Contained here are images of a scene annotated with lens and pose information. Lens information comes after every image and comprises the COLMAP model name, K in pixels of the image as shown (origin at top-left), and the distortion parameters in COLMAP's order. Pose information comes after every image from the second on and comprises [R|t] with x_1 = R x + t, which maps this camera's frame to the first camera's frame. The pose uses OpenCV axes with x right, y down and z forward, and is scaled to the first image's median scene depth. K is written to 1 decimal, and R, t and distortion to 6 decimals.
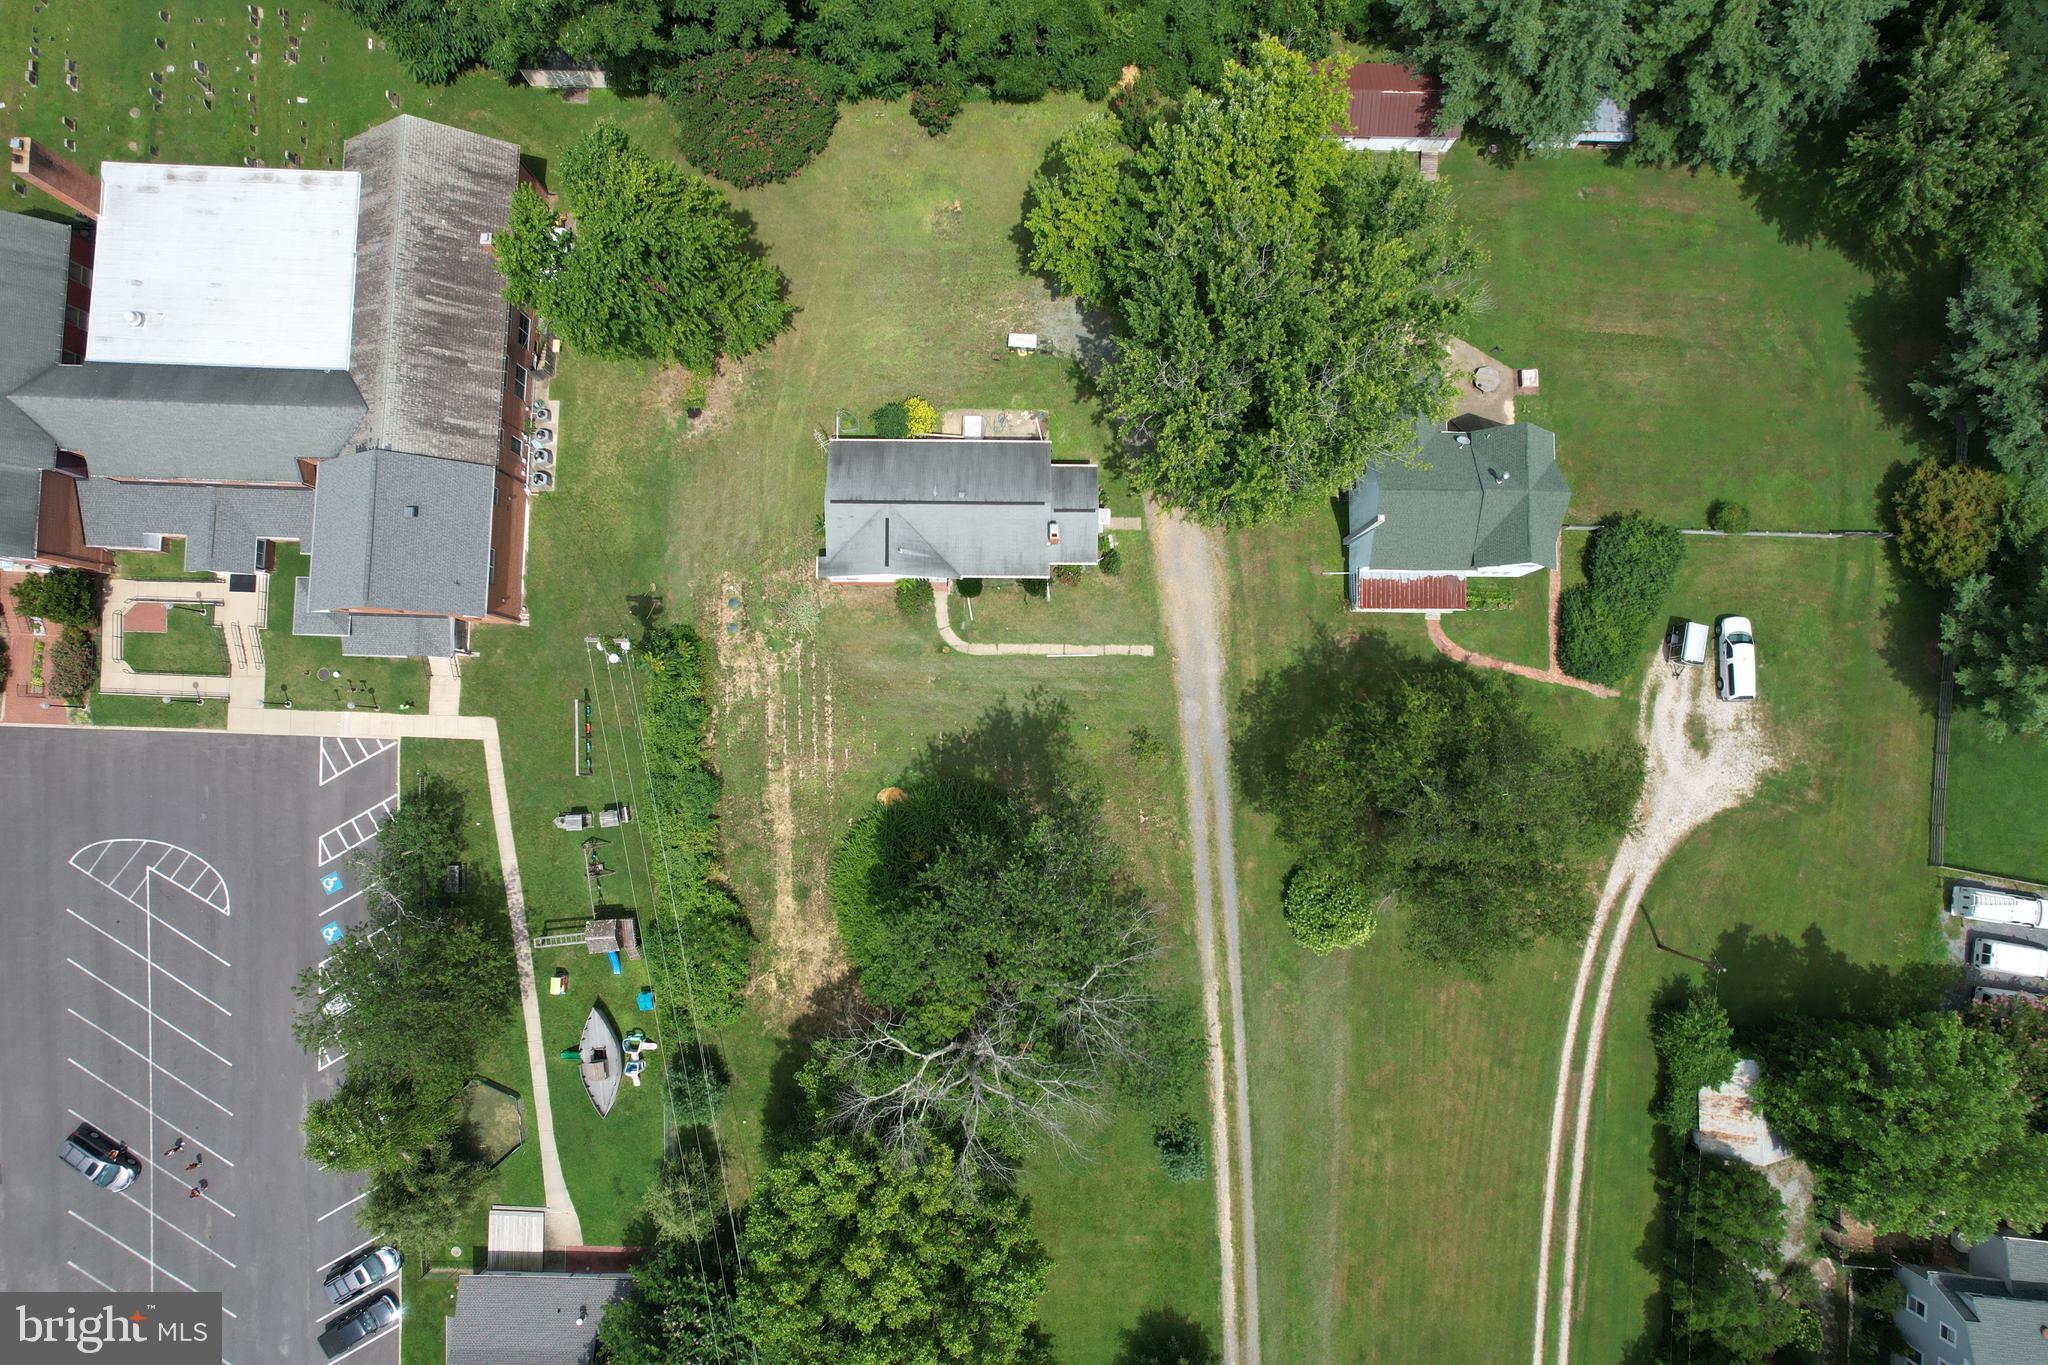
lens RADIAL K [[1325.8, 0, 1024.0], [0, 1325.8, 682.5], [0, 0, 1]] dist [-0.080388, 0.077313]
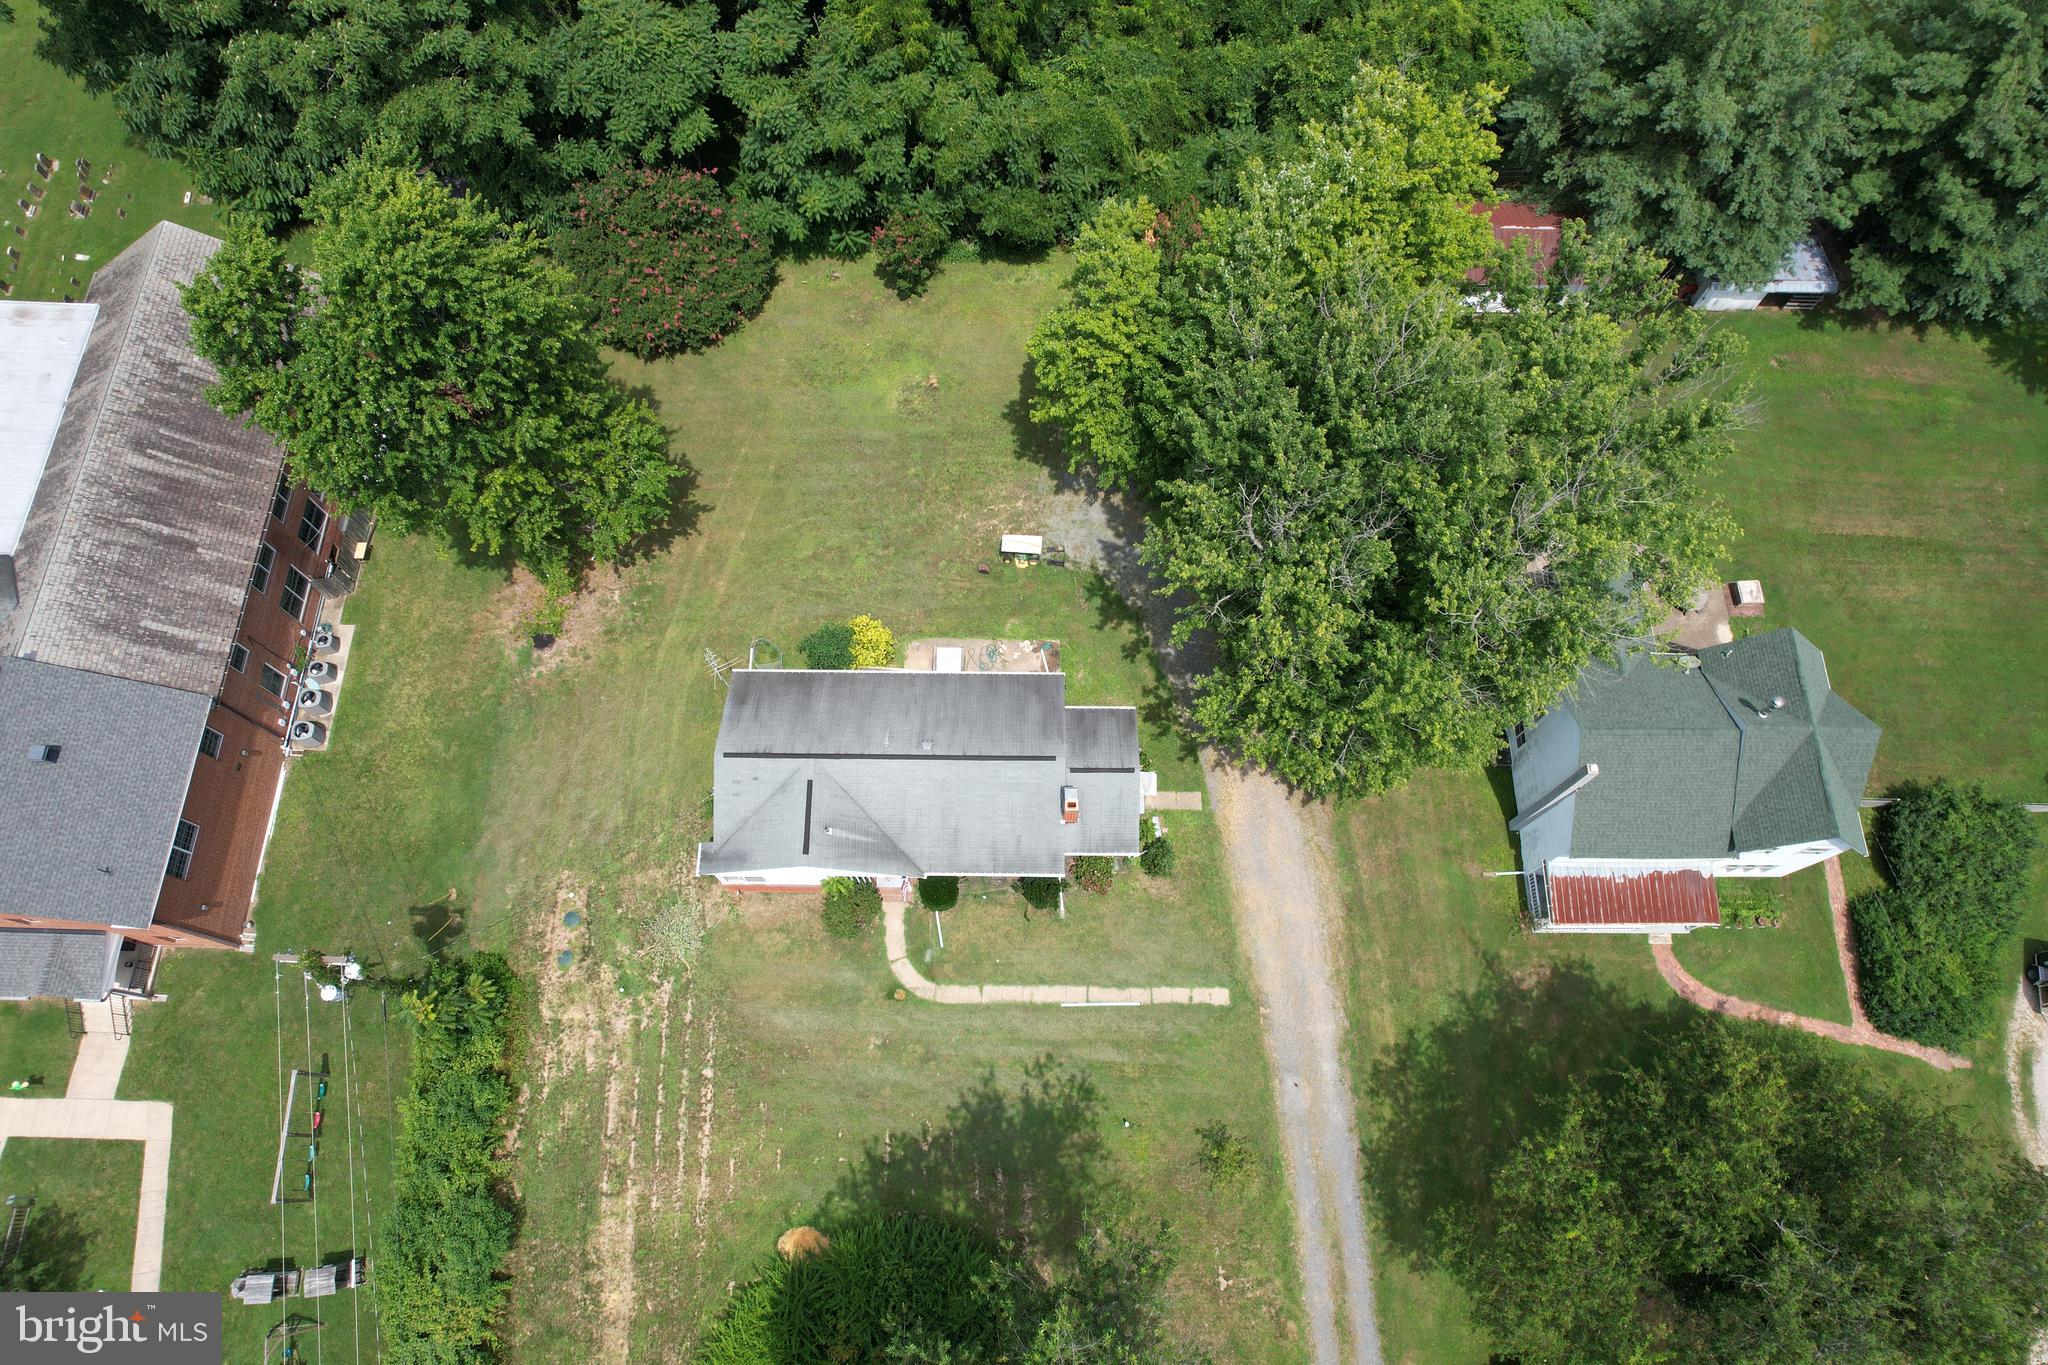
lens RADIAL K [[1325.8, 0, 1024.0], [0, 1325.8, 682.5], [0, 0, 1]] dist [-0.080388, 0.077313]
pose [[1.000000, 0.000128, -0.000486, 0.000382], [-0.000265, 0.955658, -0.294479, 0.017866], [0.000427, 0.294479, 0.955658, 0.357325]]
